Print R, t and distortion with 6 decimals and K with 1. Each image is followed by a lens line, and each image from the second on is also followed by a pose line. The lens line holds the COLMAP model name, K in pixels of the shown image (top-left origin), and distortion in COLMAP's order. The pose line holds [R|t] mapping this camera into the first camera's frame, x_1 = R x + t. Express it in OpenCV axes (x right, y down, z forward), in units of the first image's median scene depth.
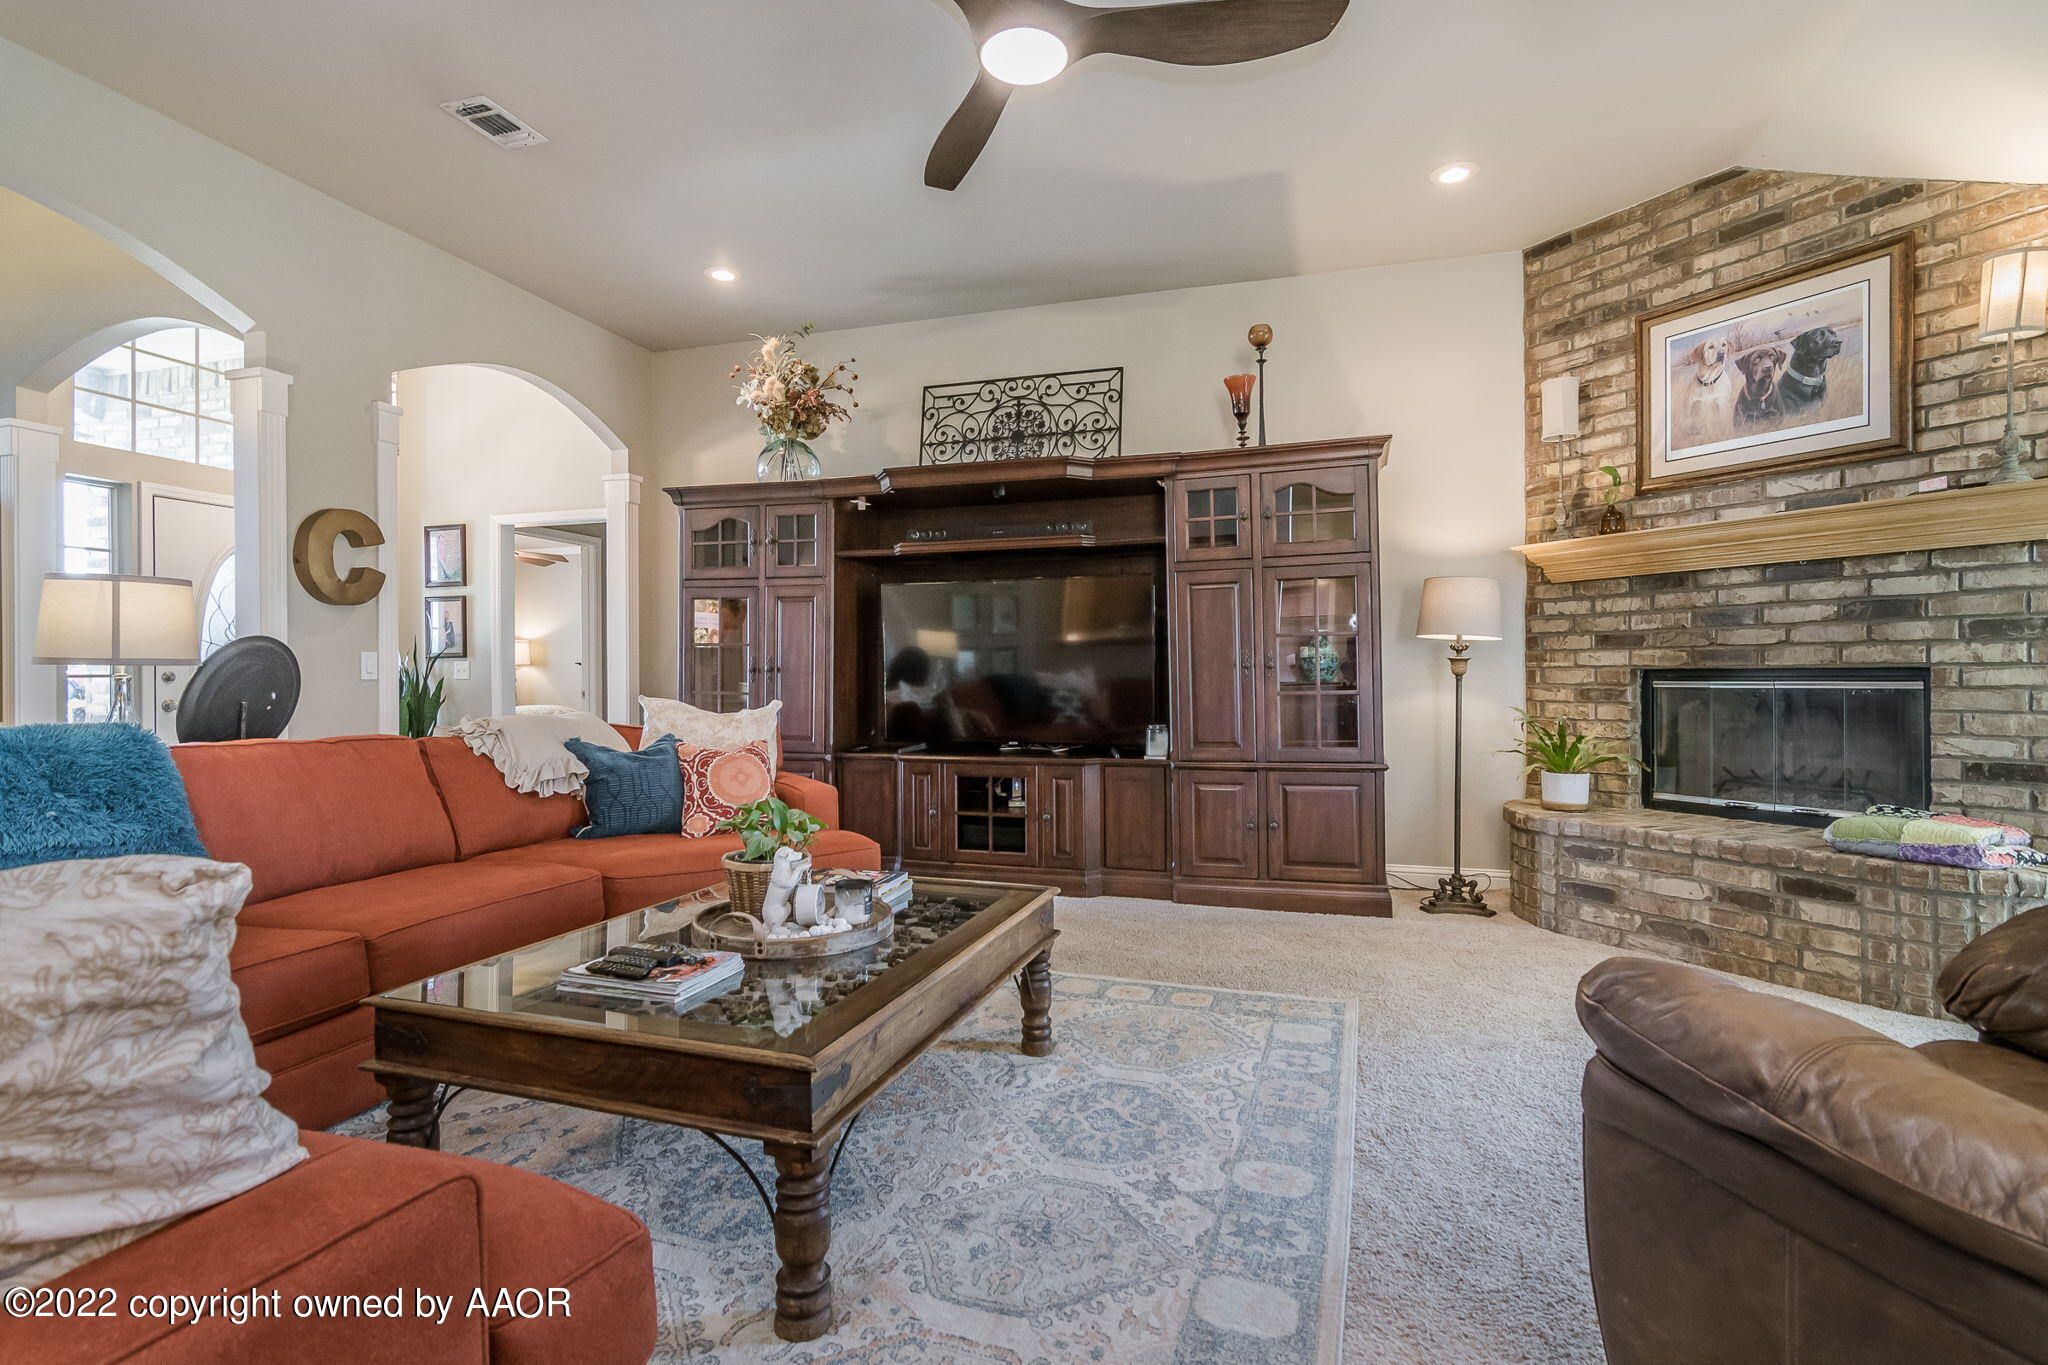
lens RADIAL K [[999.0, 0, 976.0], [0, 999.0, 672.8], [0, 0, 1]] dist [-0.001925, -0.000379]
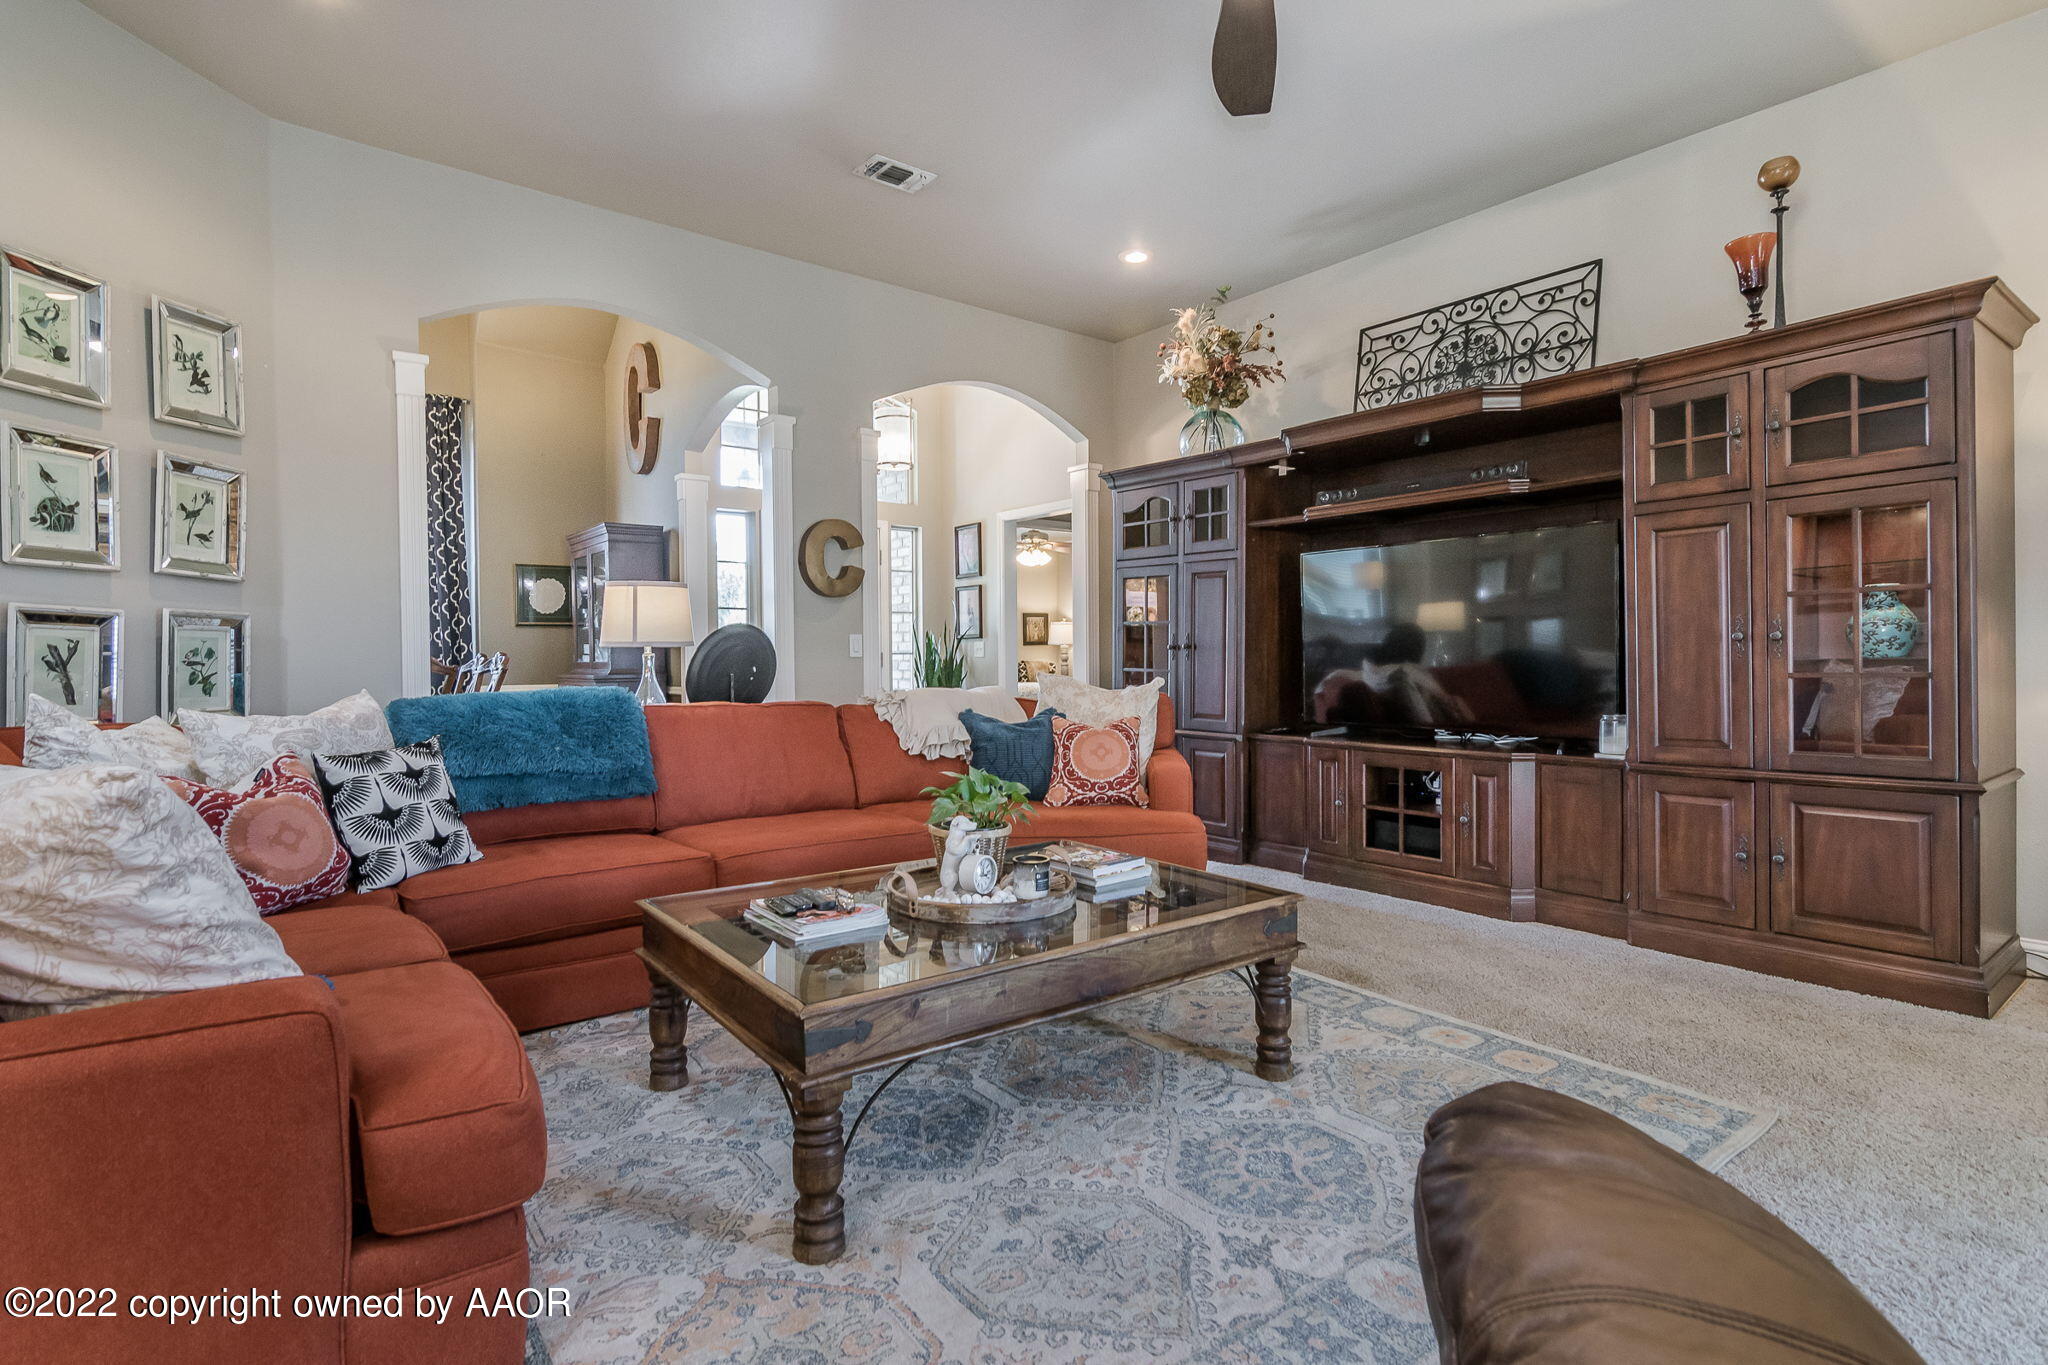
lens RADIAL K [[999.0, 0, 1011.4], [0, 999.0, 675.9], [0, 0, 1]] dist [-0.001925, -0.000379]
pose [[0.823874, 0.010160, -0.566682, 0.246252], [0.003723, 0.999721, 0.023337, 0.002125], [0.566761, -0.021337, 0.823606, 0.096818]]
